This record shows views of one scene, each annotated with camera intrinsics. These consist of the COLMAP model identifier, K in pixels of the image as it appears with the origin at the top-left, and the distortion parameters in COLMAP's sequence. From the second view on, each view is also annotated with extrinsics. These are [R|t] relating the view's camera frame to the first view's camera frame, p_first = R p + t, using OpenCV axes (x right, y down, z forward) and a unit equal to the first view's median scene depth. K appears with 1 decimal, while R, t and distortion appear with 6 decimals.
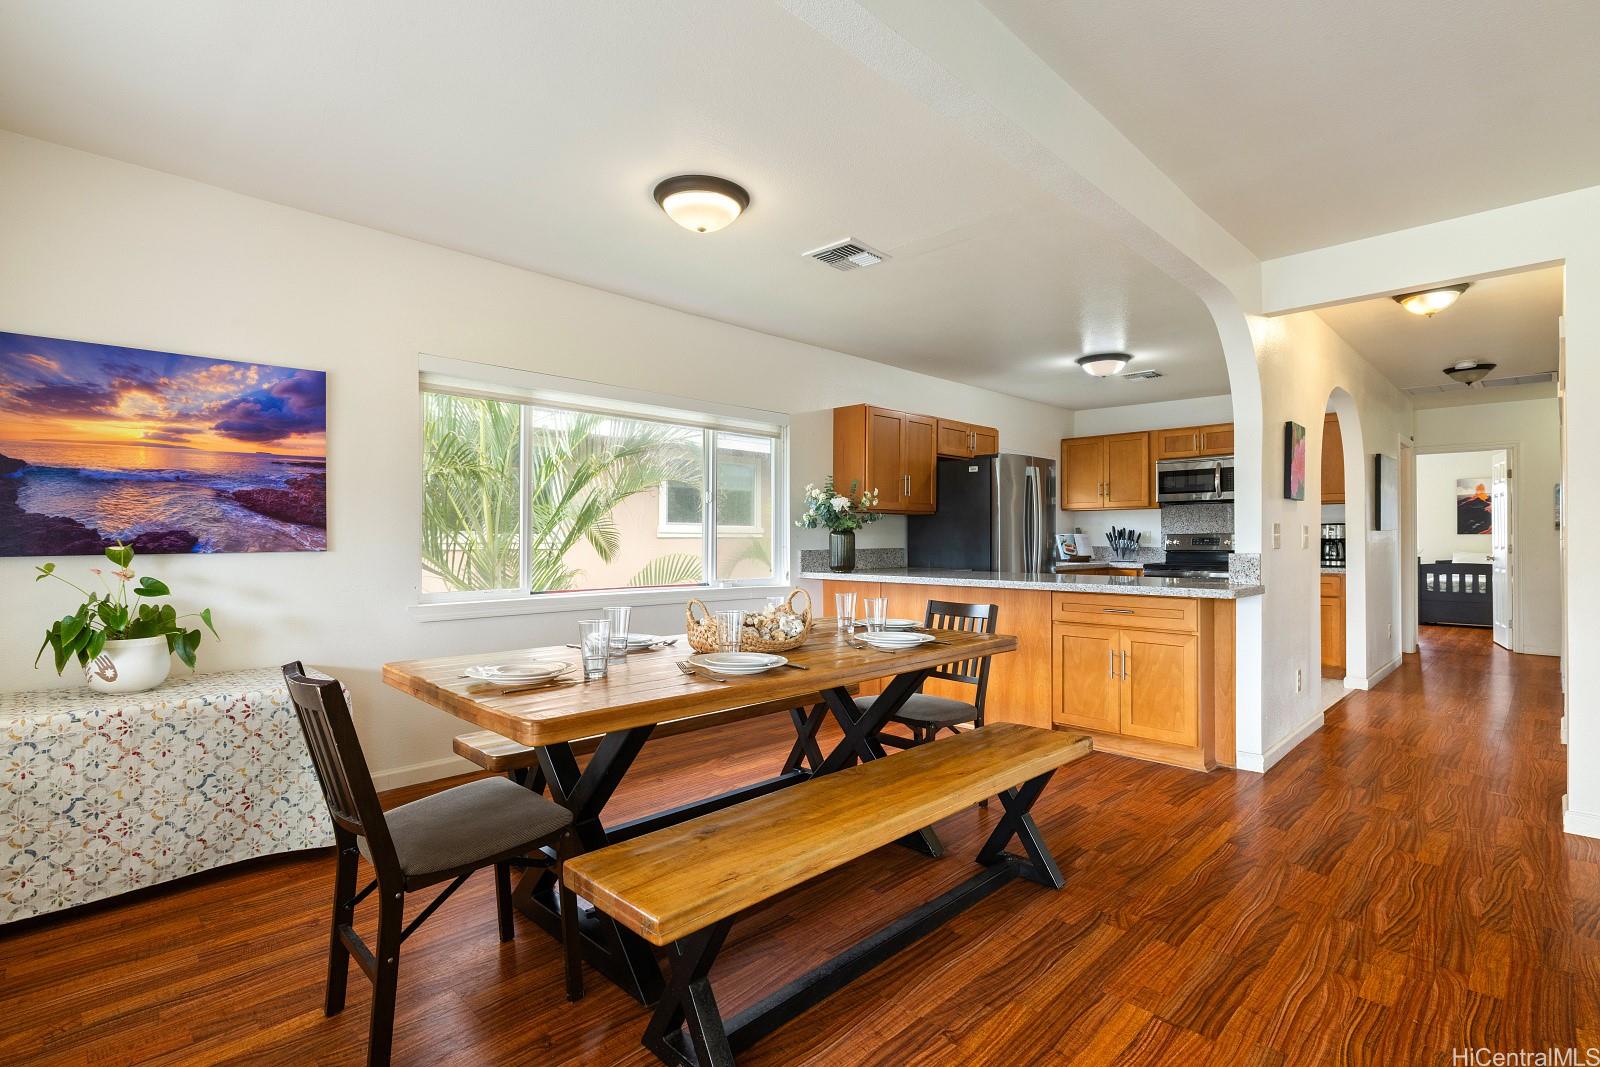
lens RADIAL K [[771.7, 0, 800.0], [0, 771.7, 531.8], [0, 0, 1]] dist [0.000054, 0.000324]
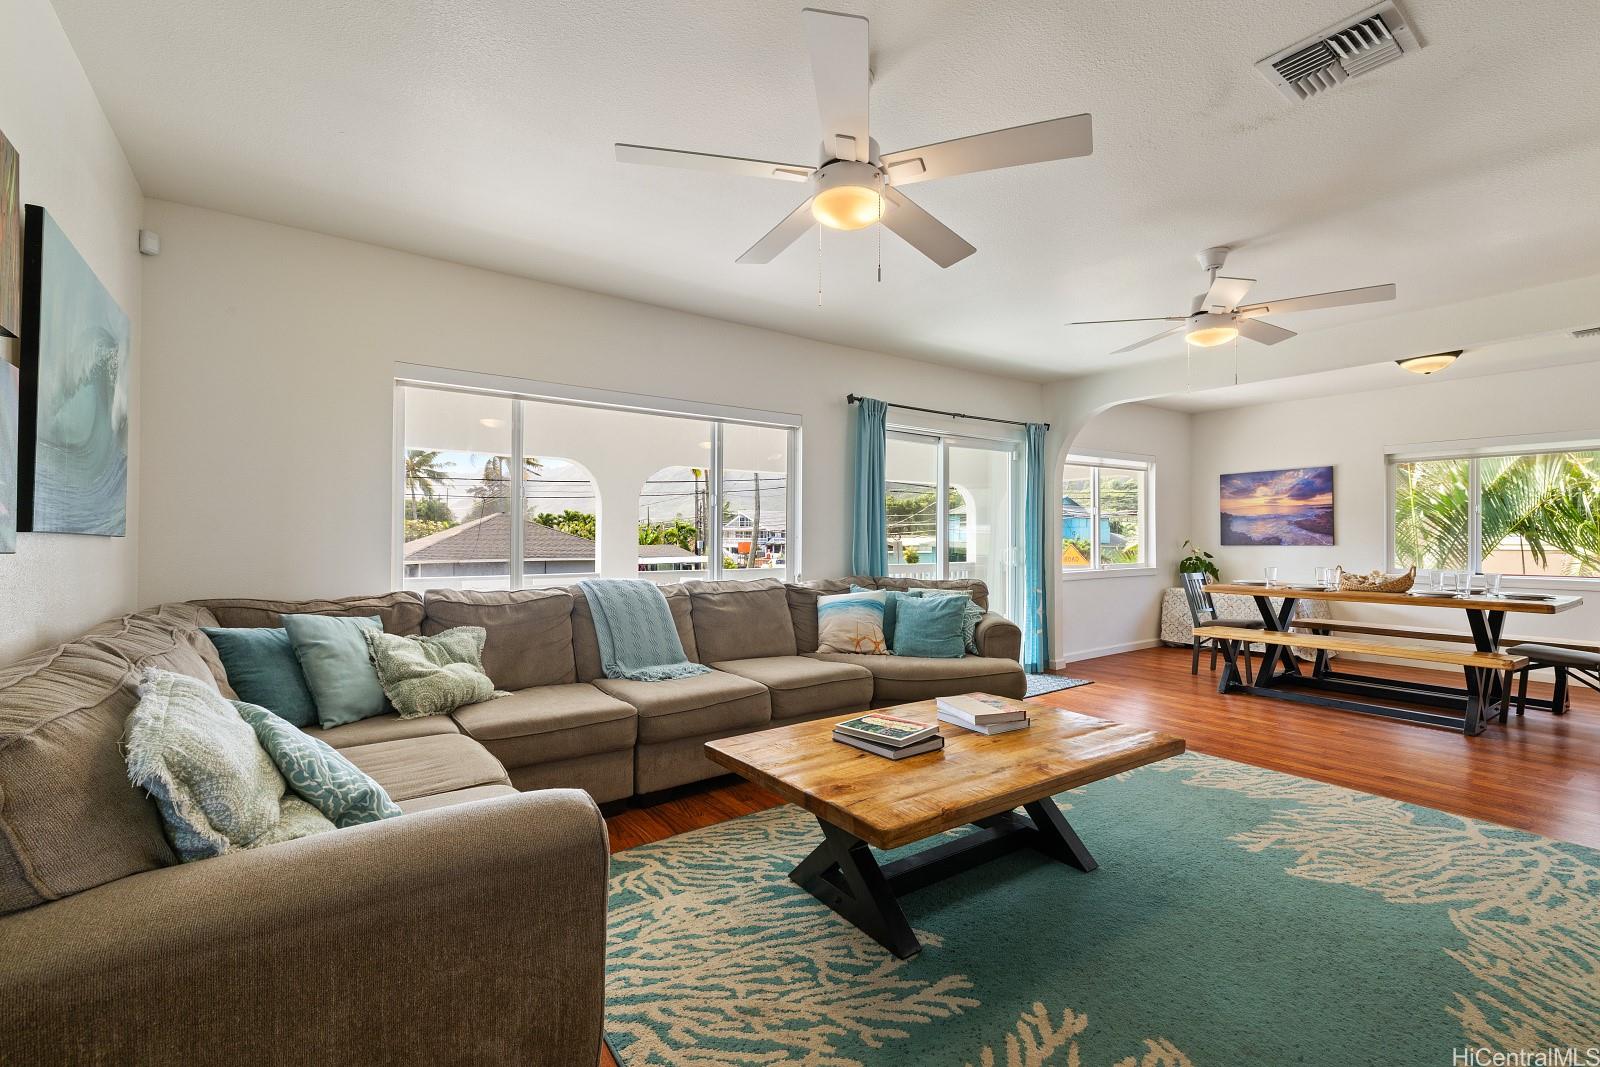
lens RADIAL K [[710.7, 0, 800.6], [0, 710.7, 533.0], [0, 0, 1]] dist [0.001031, 0.000043]
pose [[-0.175433, -0.010491, -0.984435, 1.837945], [0.003967, 0.999928, -0.011363, 0.006478], [0.984483, -0.005899, -0.175379, -0.176203]]
